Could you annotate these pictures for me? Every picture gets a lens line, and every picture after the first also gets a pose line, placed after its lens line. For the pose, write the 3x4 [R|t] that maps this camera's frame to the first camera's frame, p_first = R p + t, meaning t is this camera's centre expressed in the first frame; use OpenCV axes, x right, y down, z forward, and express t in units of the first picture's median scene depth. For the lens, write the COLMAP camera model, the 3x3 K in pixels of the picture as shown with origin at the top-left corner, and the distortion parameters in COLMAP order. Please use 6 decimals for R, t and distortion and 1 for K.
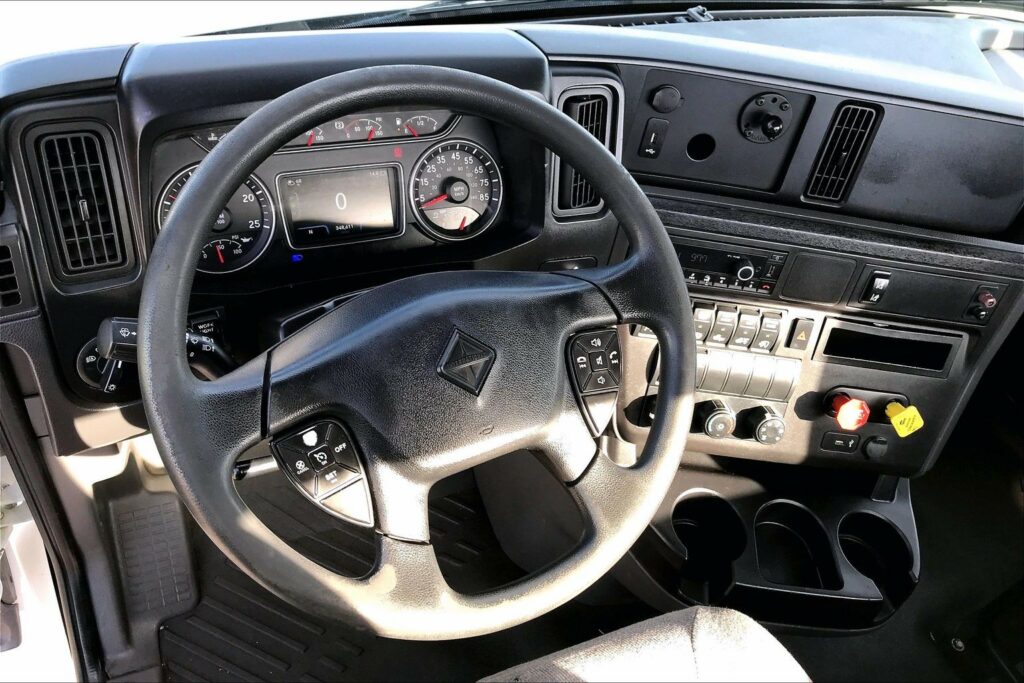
lens RADIAL K [[826.8, 0, 510.8], [0, 826.8, 331.5], [0, 0, 1]] dist [0.019737, 0.002035]
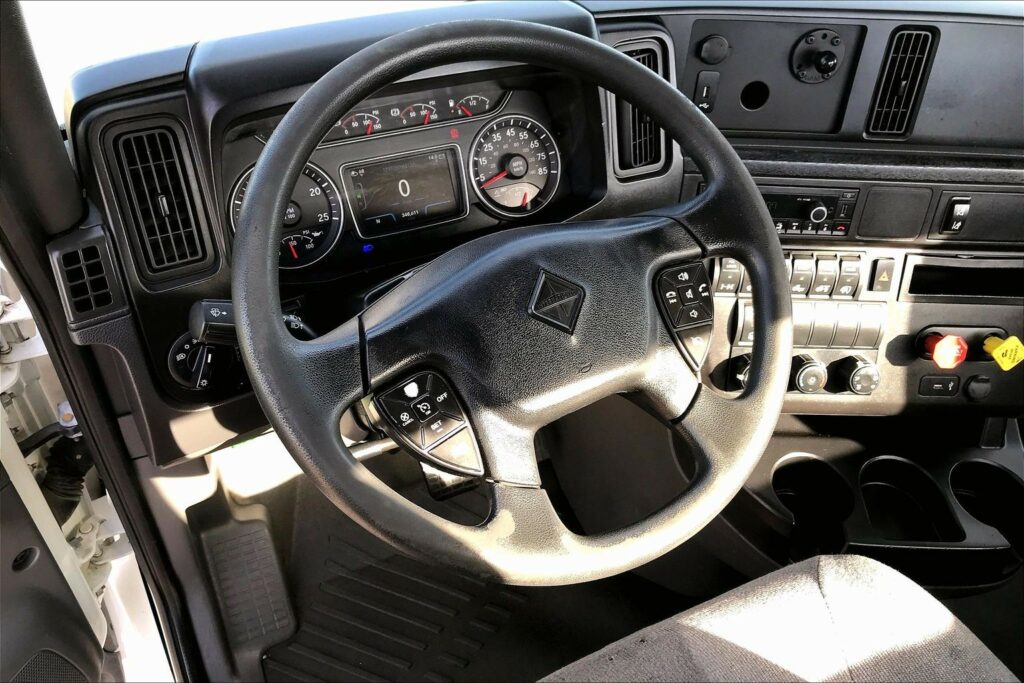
lens RADIAL K [[826.8, 0, 510.8], [0, 826.8, 331.5], [0, 0, 1]] dist [0.019737, 0.002035]
pose [[0.991695, -0.118000, -0.051153, -0.041748], [0.114776, 0.991457, -0.061965, 0.085142], [0.058028, 0.055579, 0.996767, 0.014287]]
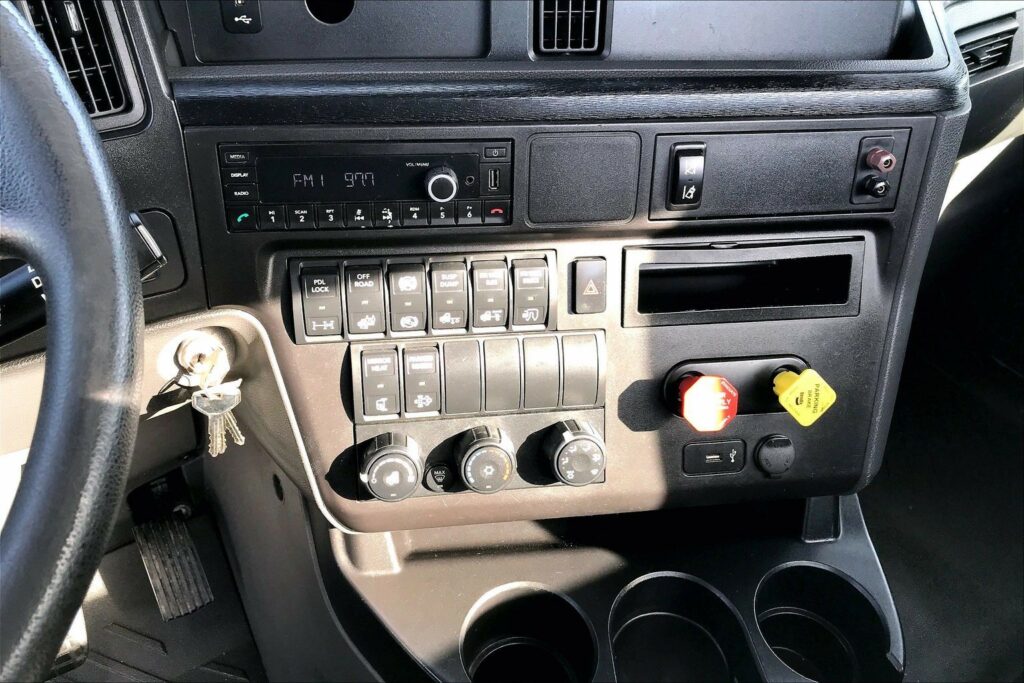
lens RADIAL K [[848.5, 0, 512.0], [0, 848.5, 341.5], [0, 0, 1]] dist [0.043433, -0.001233]
pose [[0.979571, -0.200548, 0.014847, 0.302356], [0.200988, 0.973940, -0.105098, 0.100814], [0.006617, 0.105935, 0.994351, 0.442367]]
